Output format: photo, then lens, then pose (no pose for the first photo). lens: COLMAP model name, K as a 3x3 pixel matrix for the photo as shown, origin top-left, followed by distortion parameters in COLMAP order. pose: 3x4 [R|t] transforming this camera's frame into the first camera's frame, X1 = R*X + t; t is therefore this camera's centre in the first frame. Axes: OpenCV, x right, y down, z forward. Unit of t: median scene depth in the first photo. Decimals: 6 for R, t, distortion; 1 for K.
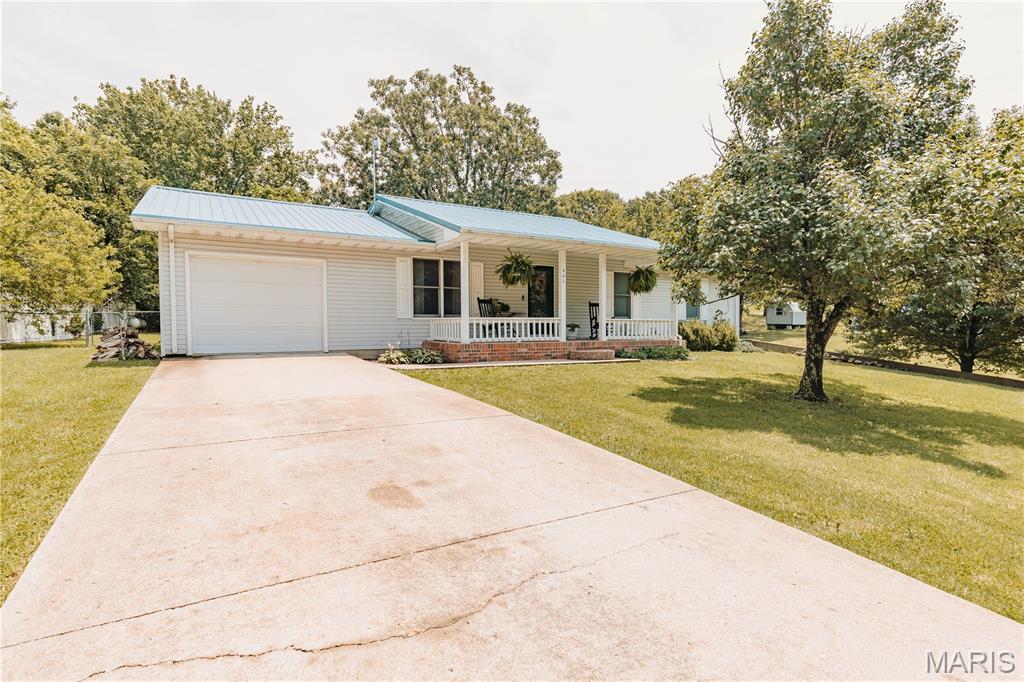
lens RADIAL K [[546.0, 0, 512.0], [0, 546.0, 341.0], [0, 0, 1]] dist [0.002409, 0.000291]
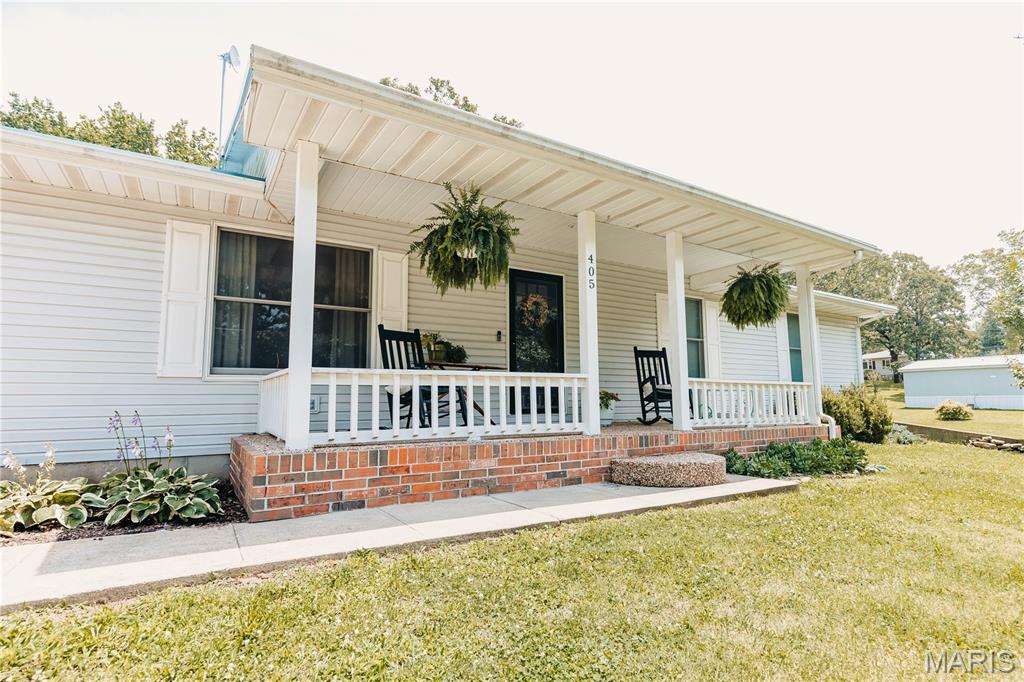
lens RADIAL K [[532.6, 0, 527.4], [0, 532.6, 342.5], [0, 0, 1]] dist [0.003523, 0.000194]
pose [[0.999584, -0.001505, 0.028785, 0.033623], [0.005418, 0.990649, -0.136327, -0.012167], [-0.028311, 0.136426, 0.990246, 0.582356]]
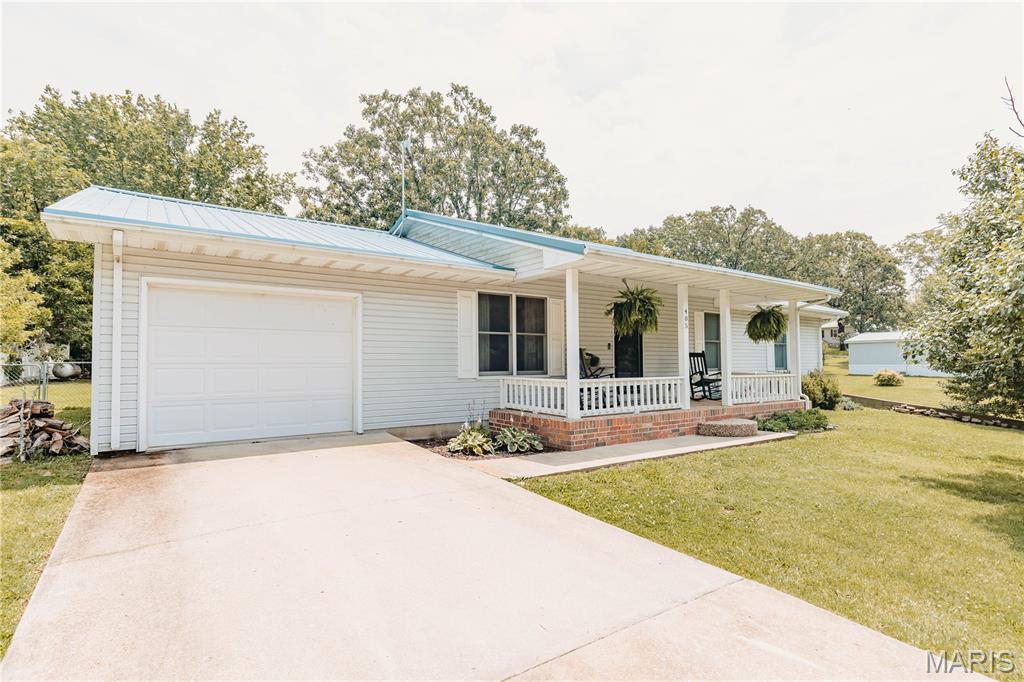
lens RADIAL K [[534.9, 0, 512.0], [0, 534.9, 341.0], [0, 0, 1]] dist [0.003832, -0.000266]
pose [[0.996669, 0.001518, 0.081538, -0.183904], [0.003834, 0.997849, -0.065439, -0.041333], [-0.081462, 0.065534, 0.994520, 0.295609]]
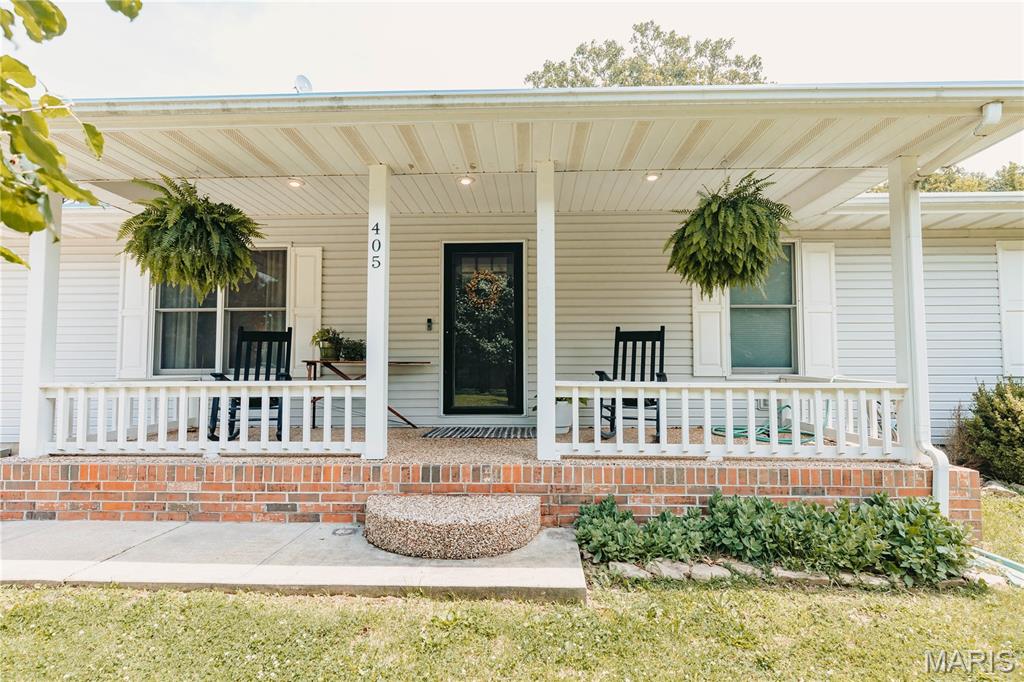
lens RADIAL K [[521.2, 0, 512.0], [0, 521.2, 341.0], [0, 0, 1]] dist [0.002325, -0.000209]
pose [[0.831998, -0.029989, -0.553968, 0.304895], [-0.012475, 0.997274, -0.072724, -0.042028], [0.554639, 0.067417, 0.829356, 0.758105]]
